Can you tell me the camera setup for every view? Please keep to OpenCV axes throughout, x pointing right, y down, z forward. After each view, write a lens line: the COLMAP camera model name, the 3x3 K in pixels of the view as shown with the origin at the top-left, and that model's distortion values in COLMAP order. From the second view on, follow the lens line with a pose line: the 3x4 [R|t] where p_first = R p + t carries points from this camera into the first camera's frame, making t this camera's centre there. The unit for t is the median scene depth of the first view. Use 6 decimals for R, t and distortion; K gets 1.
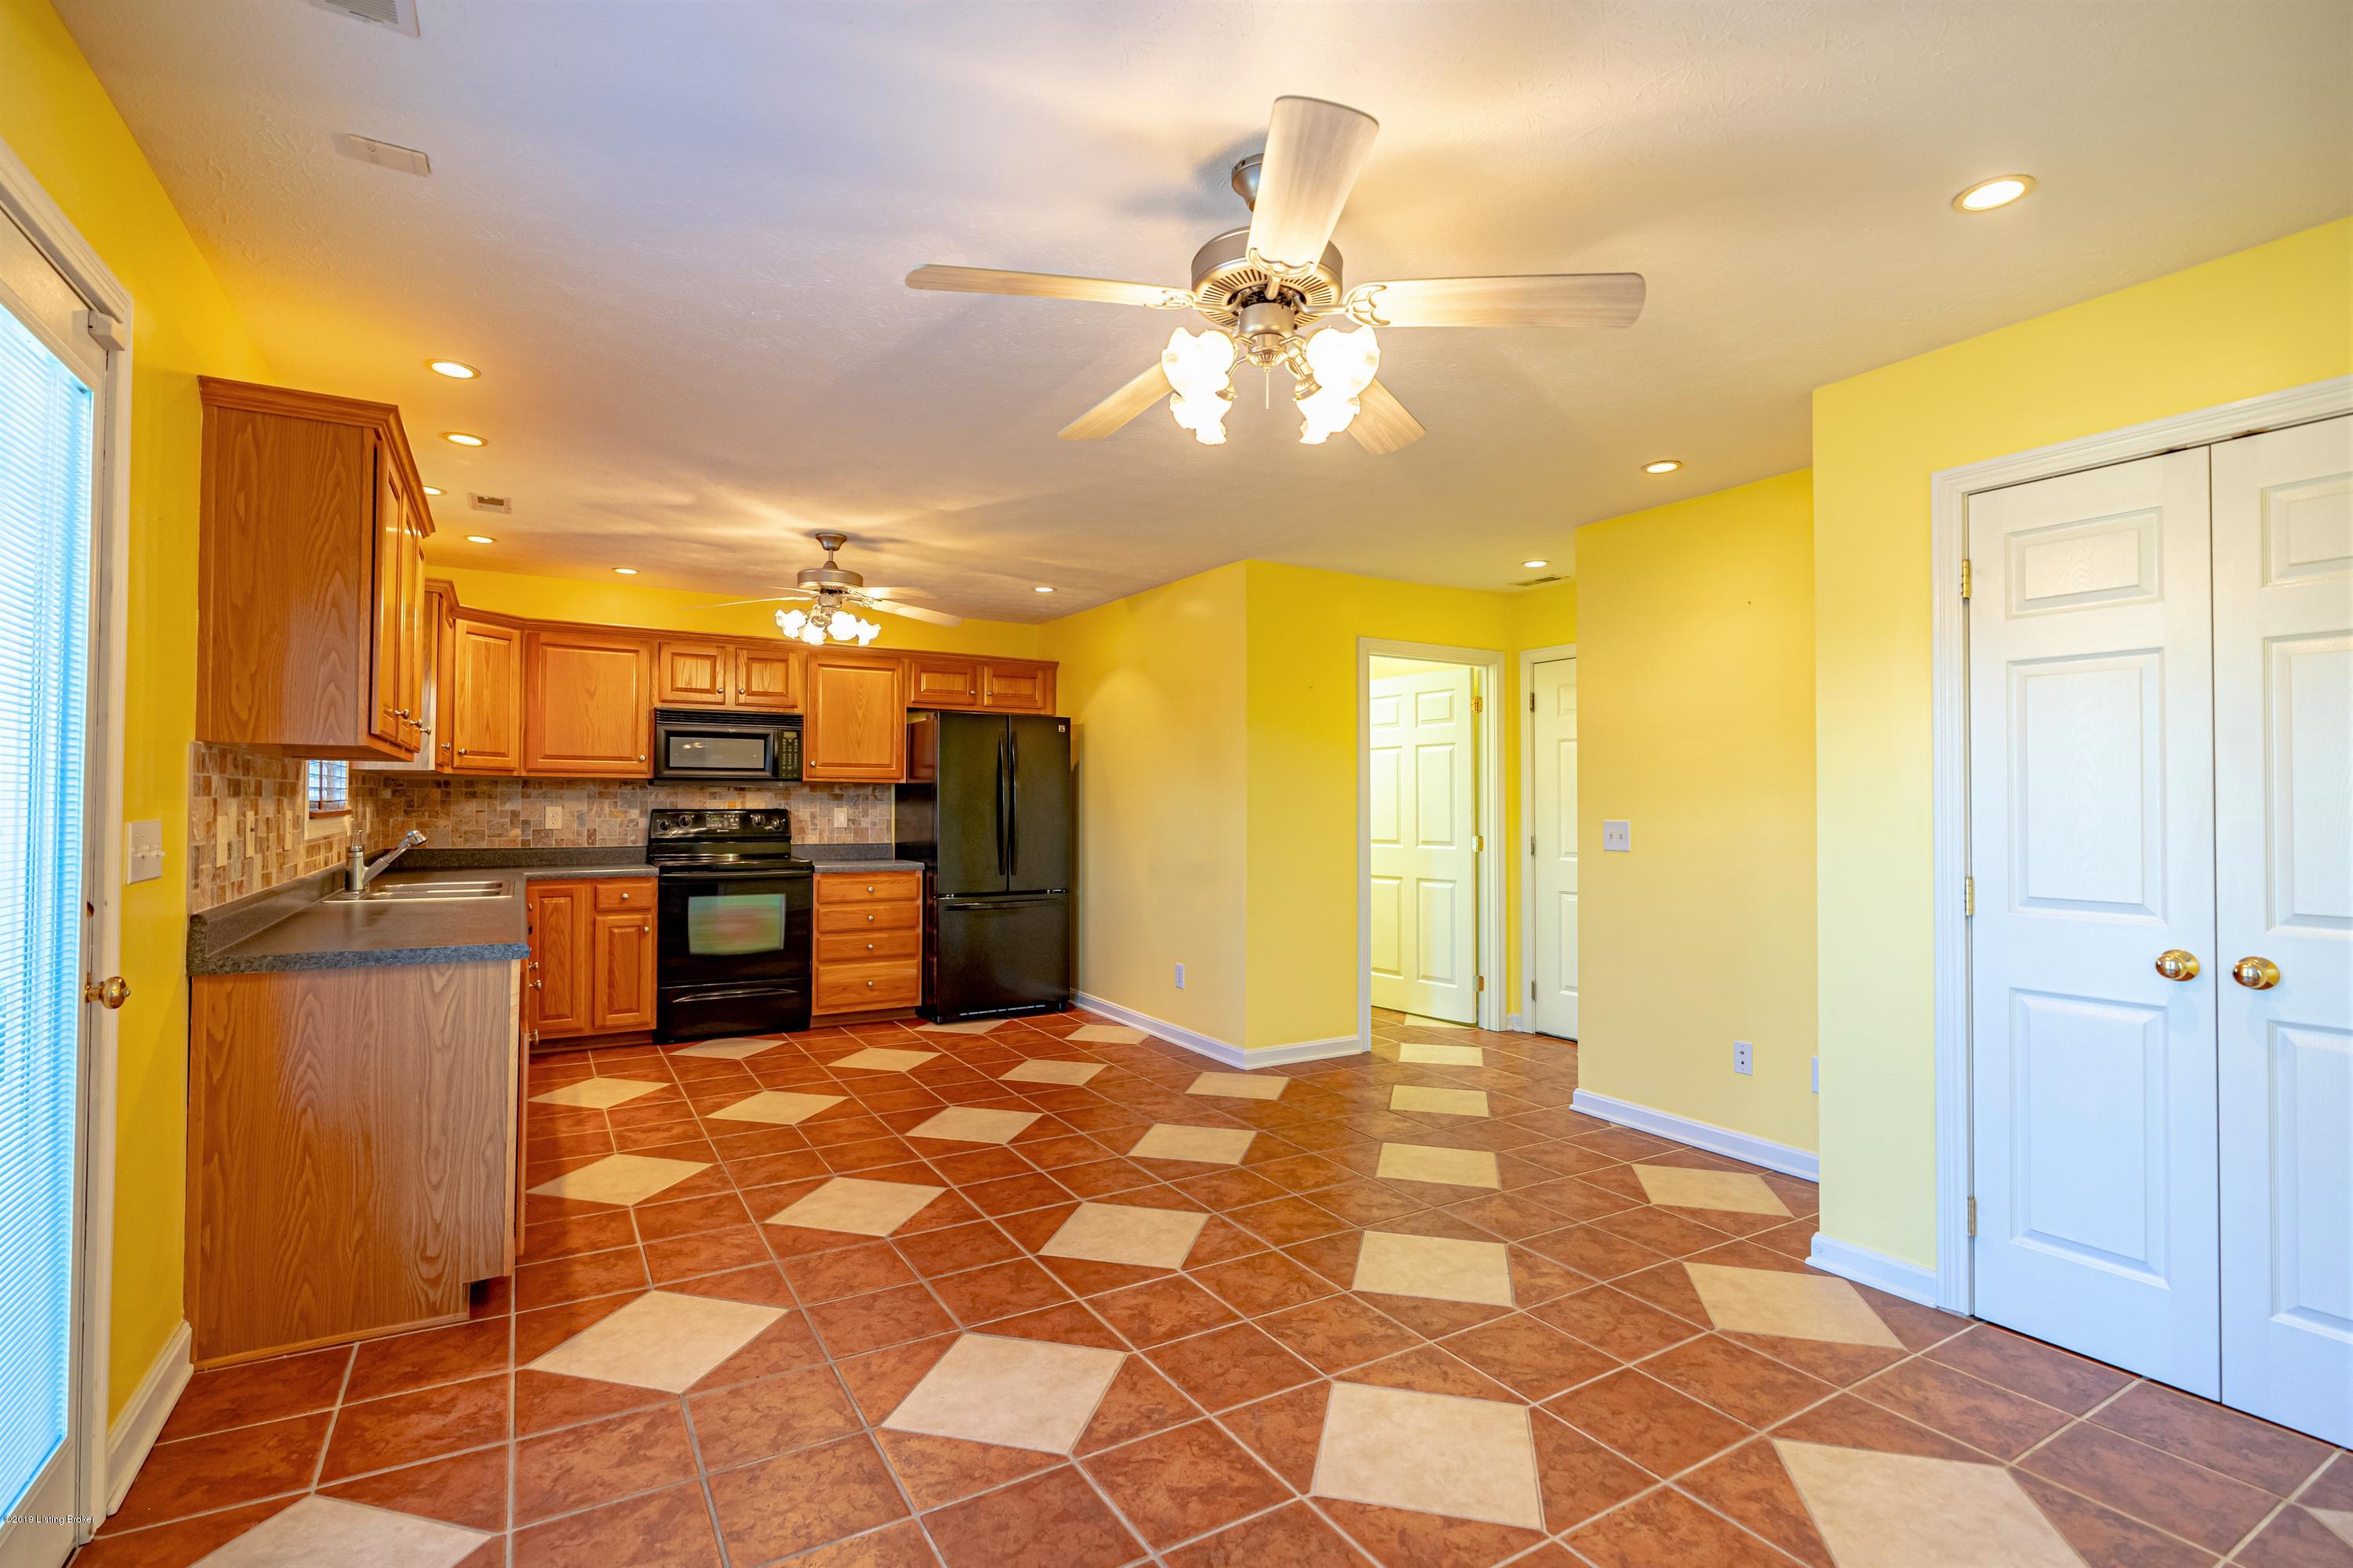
lens RADIAL K [[1083.7, 0, 1176.5], [0, 1083.7, 784.0], [0, 0, 1]] dist [-0.012440, 0.004872]
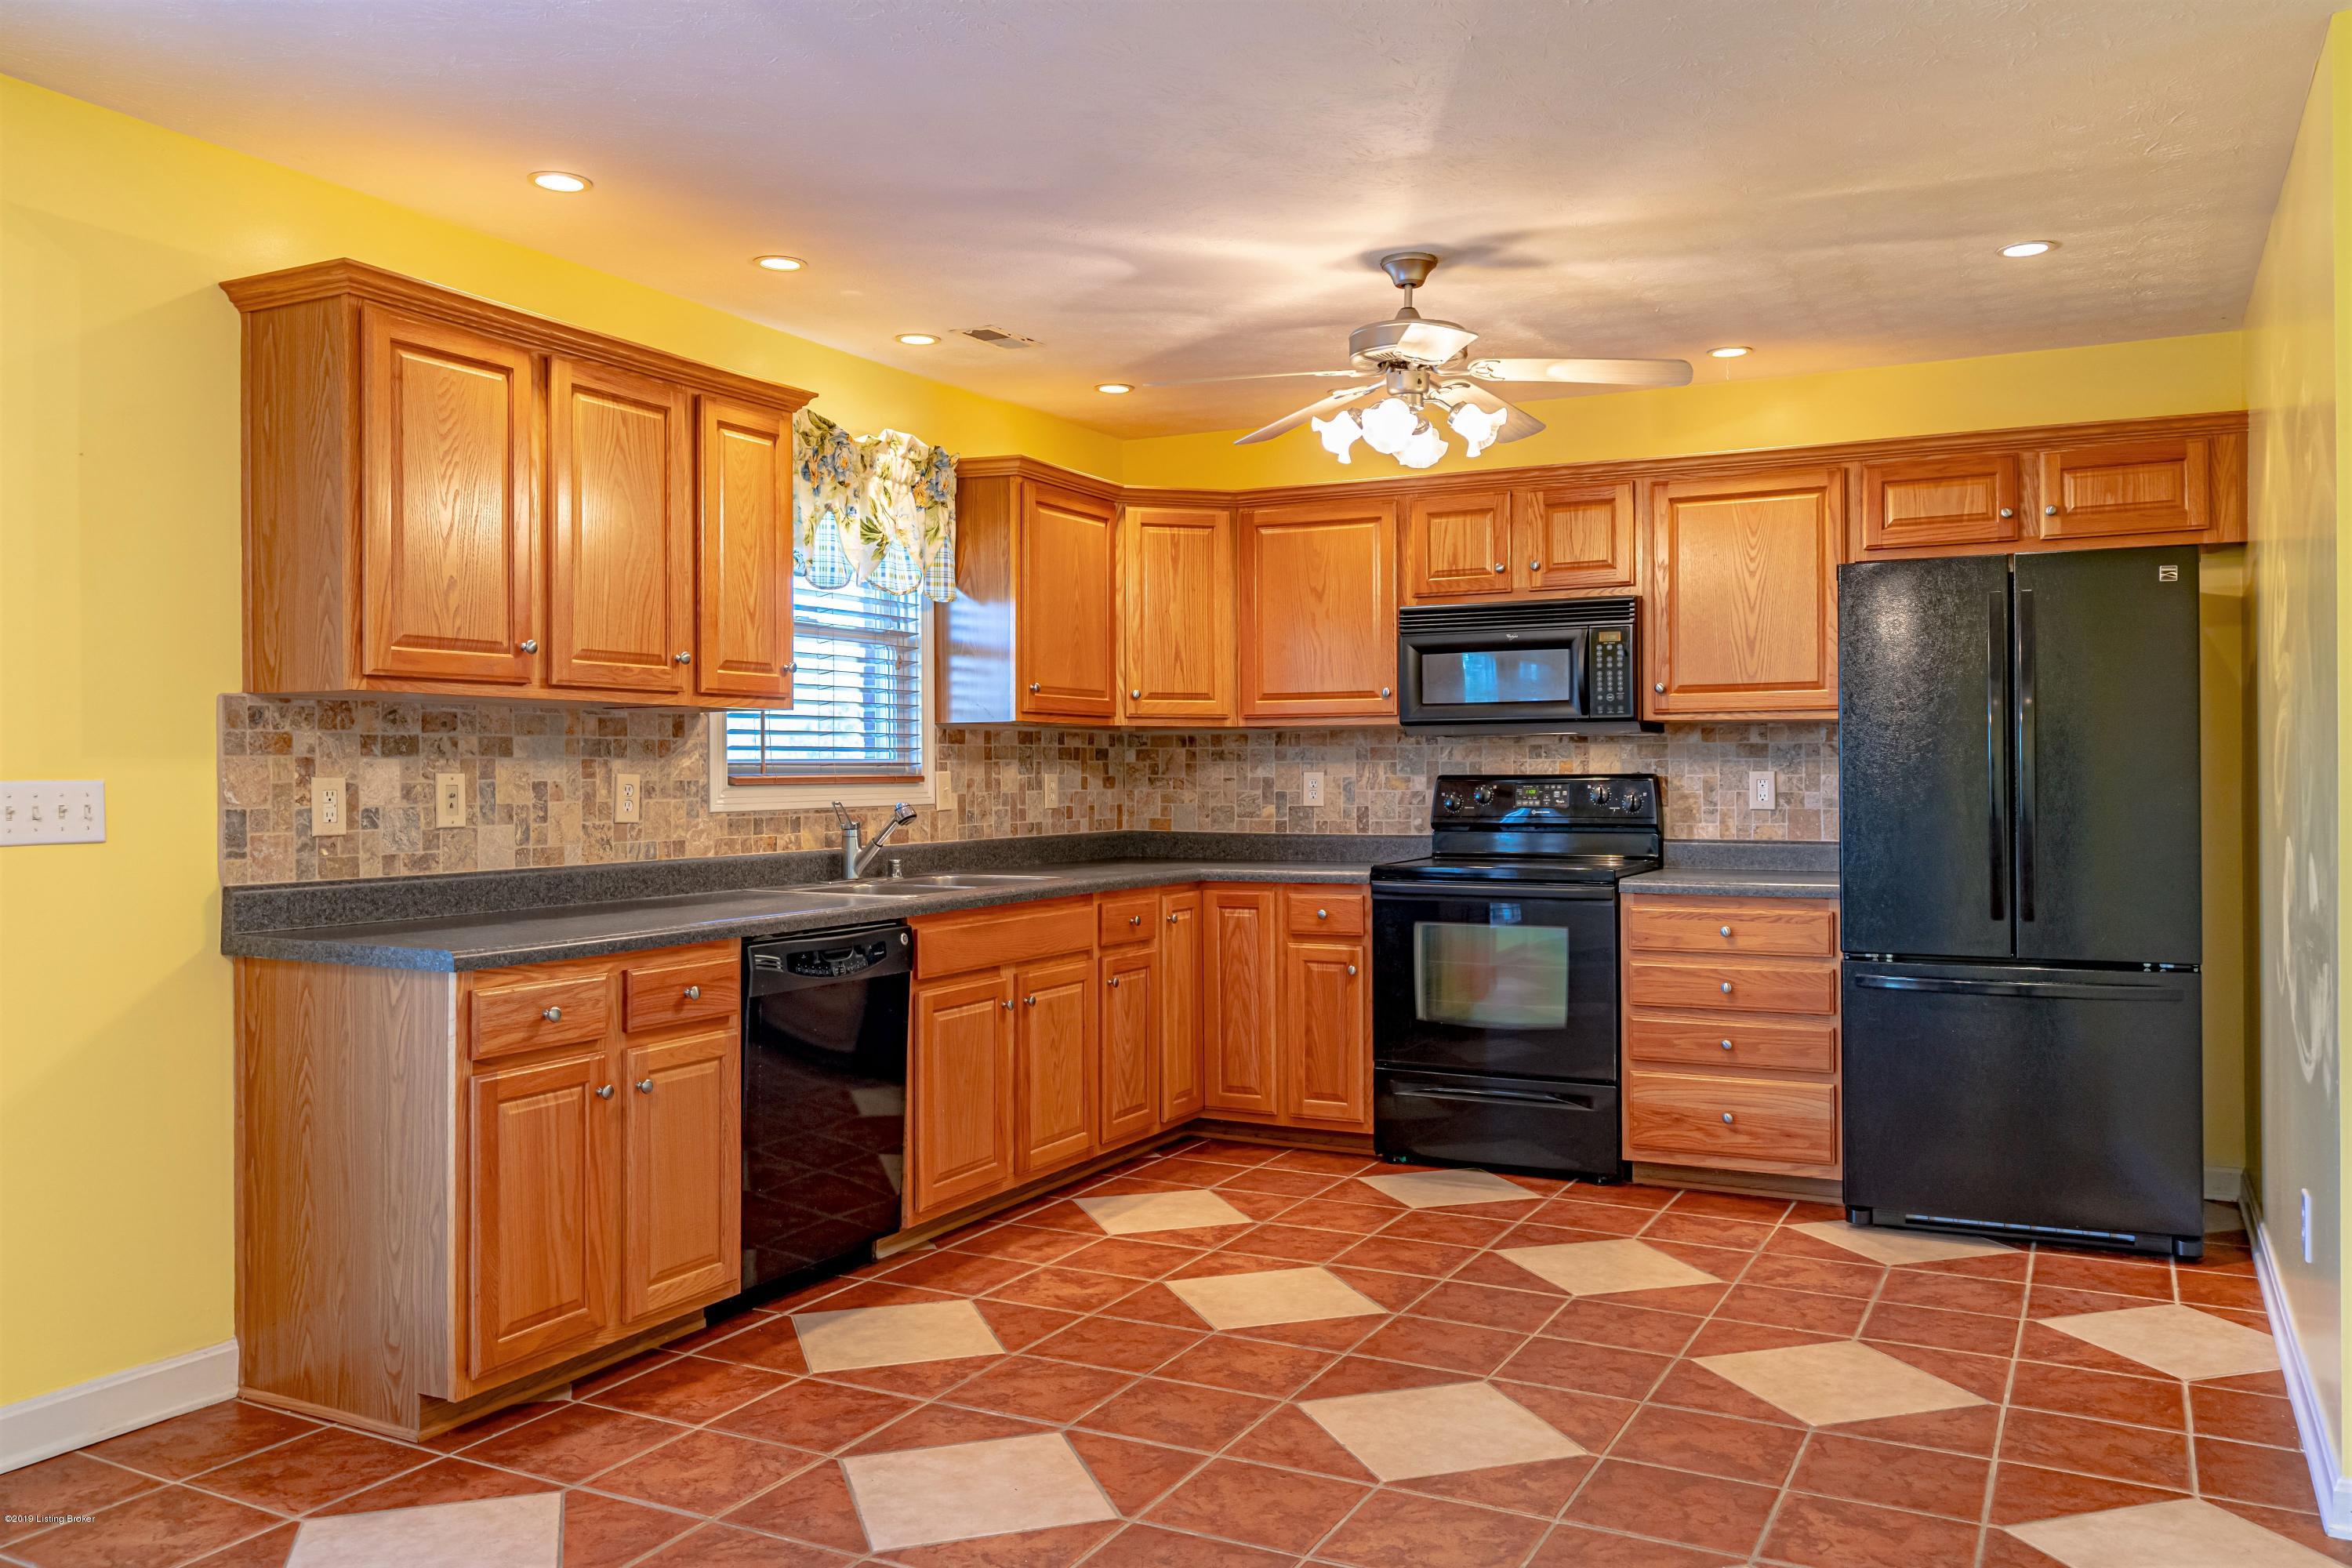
lens RADIAL K [[1804.5, 0, 1169.6], [0, 1804.5, 769.3], [0, 0, 1]] dist [-0.001360, 0.006274]
pose [[0.523229, -0.009296, -0.852141, 0.340204], [0.021650, 0.999763, 0.002387, 0.016172], [0.851917, -0.019698, 0.523306, 0.386053]]
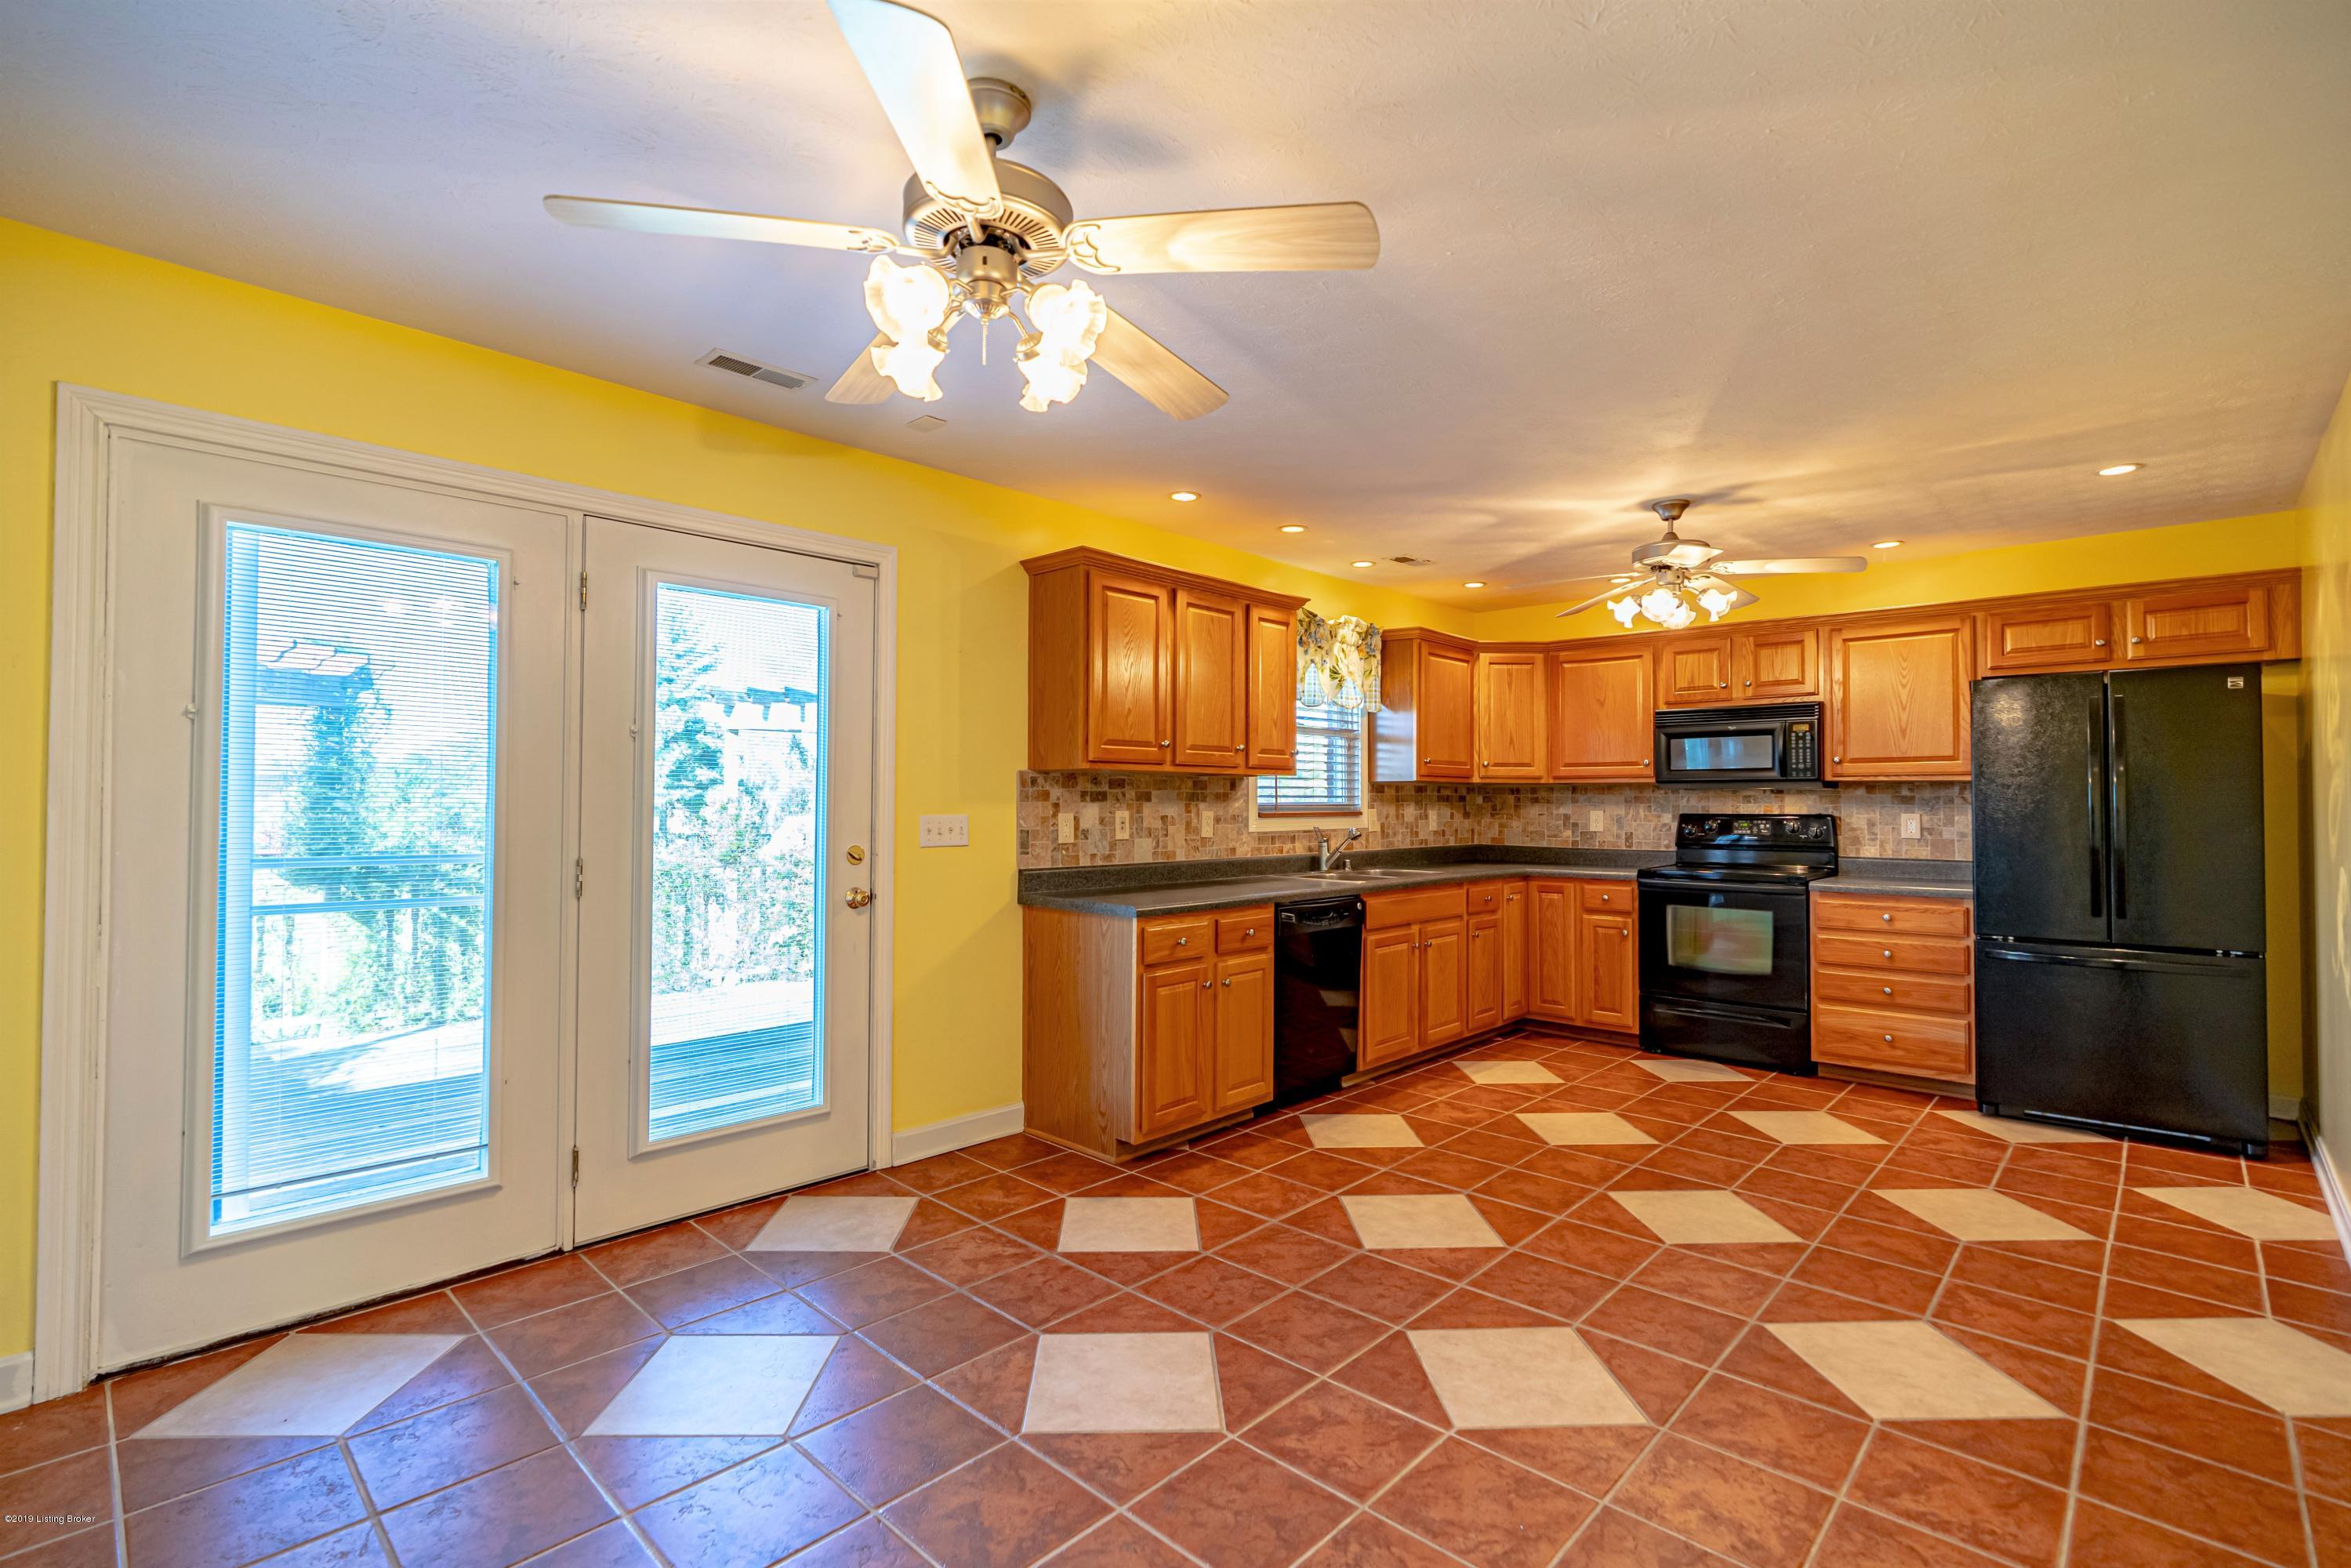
lens RADIAL K [[1066.9, 0, 1175.5], [0, 1066.9, 784.0], [0, 0, 1]] dist [-0.012820, 0.005107]
pose [[0.273123, -0.021430, -0.961740, 0.360558], [0.014990, 0.999725, -0.018019, 0.007938], [0.961862, -0.009495, 0.273369, 0.336293]]
